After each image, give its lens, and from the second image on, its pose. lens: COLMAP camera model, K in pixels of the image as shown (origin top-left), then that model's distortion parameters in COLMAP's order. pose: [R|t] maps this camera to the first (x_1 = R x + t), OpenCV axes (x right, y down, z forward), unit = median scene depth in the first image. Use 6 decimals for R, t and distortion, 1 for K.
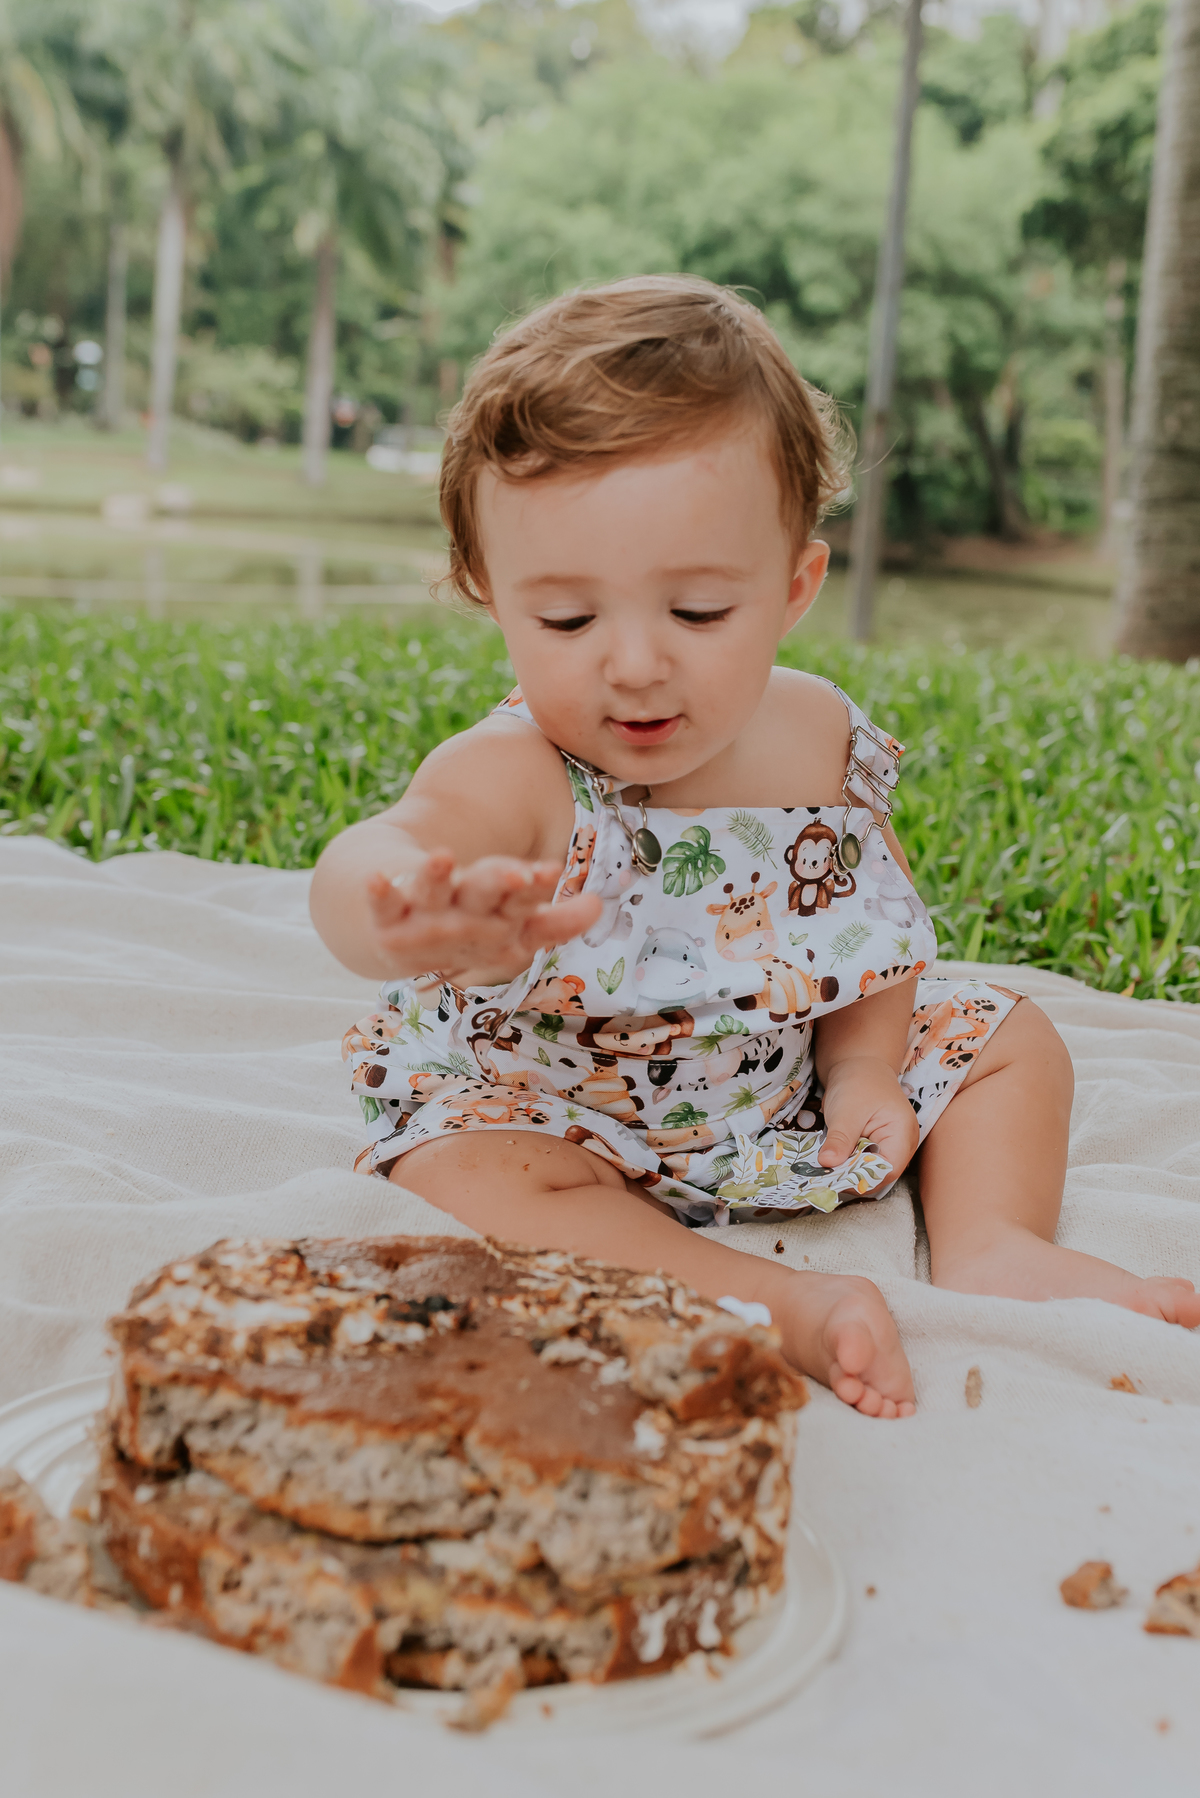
lens RADIAL K [[2221.5, 0, 600.4], [0, 2221.5, 952.9], [0, 0, 1]] dist [0.010788, 0.008834]
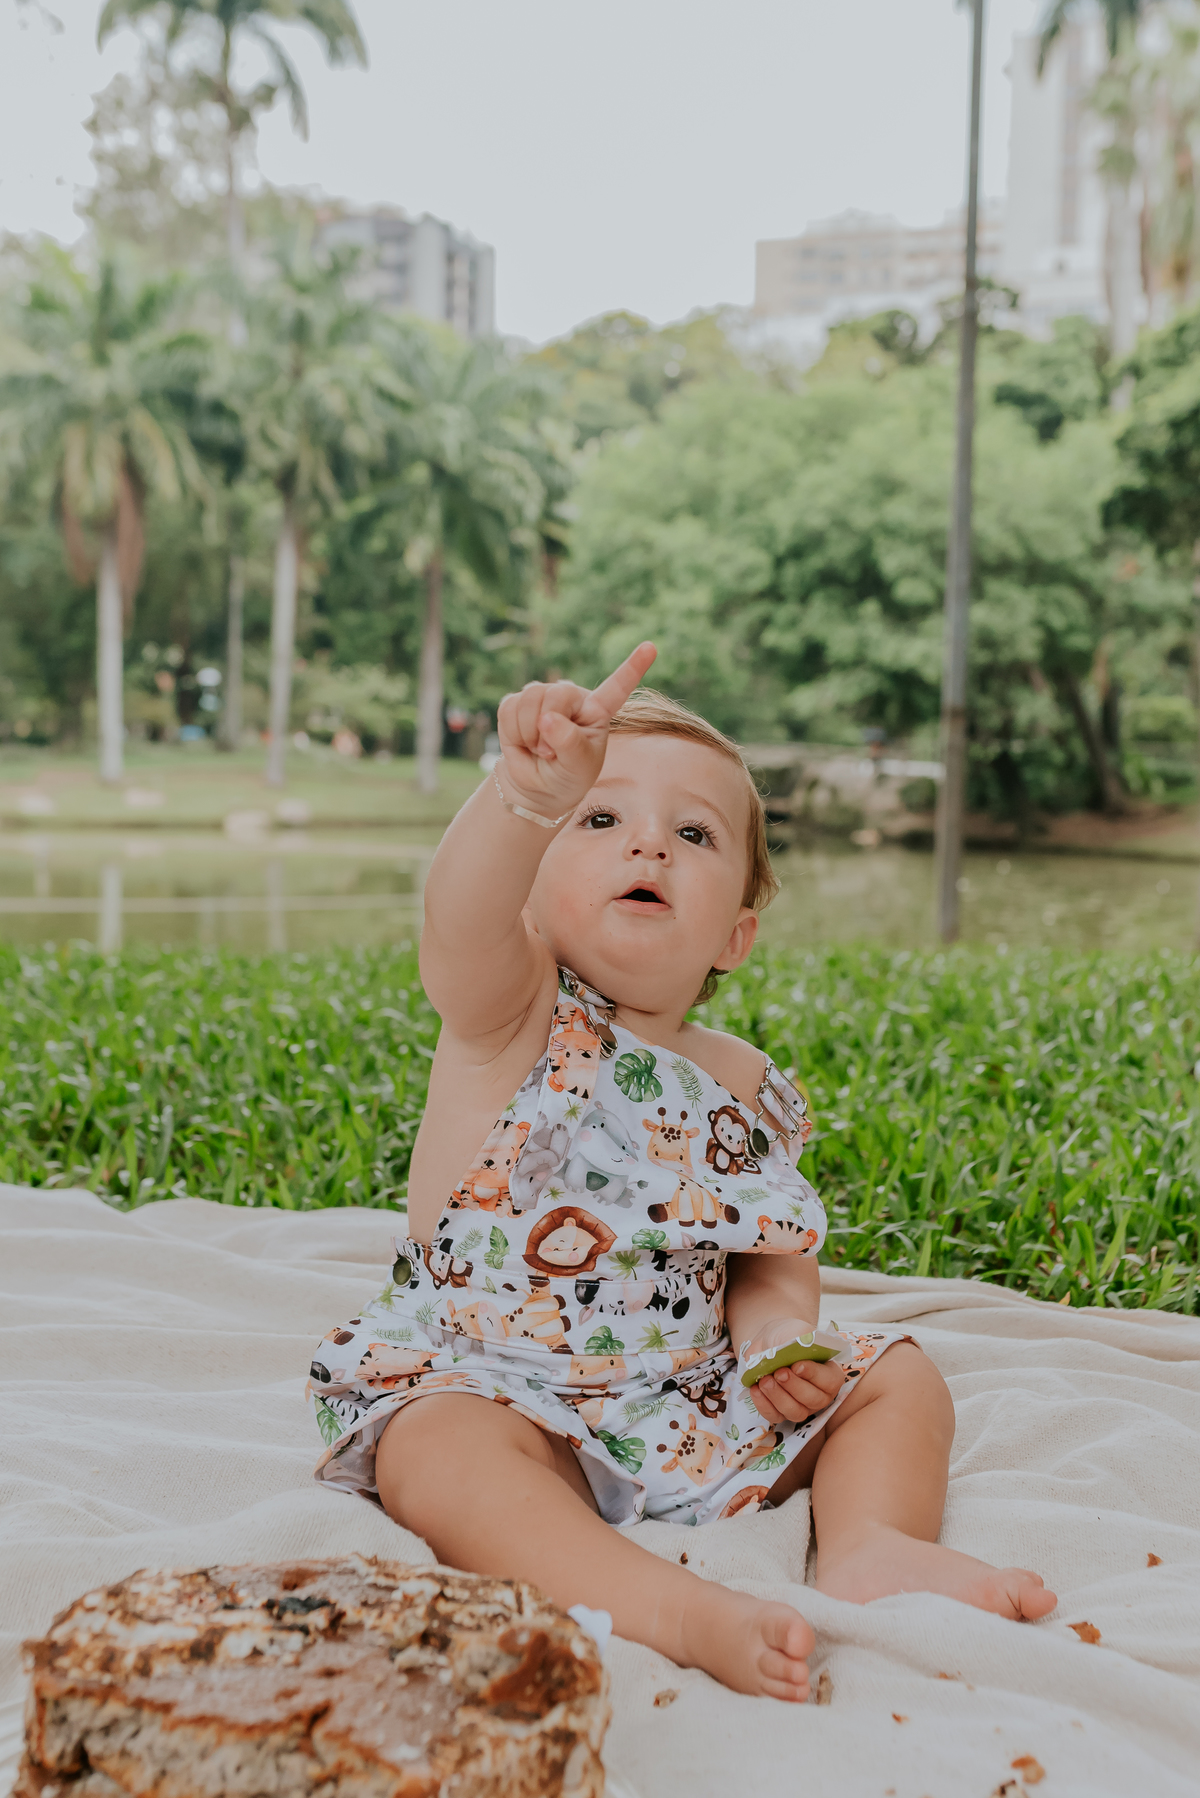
lens RADIAL K [[2221.5, 0, 600.4], [0, 2221.5, 952.9], [0, 0, 1]] dist [0.010788, 0.008834]
pose [[0.997704, -0.043932, -0.051548, 0.063761], [0.036850, 0.990686, -0.131089, -0.013389], [0.056827, 0.128888, 0.990030, -0.083927]]
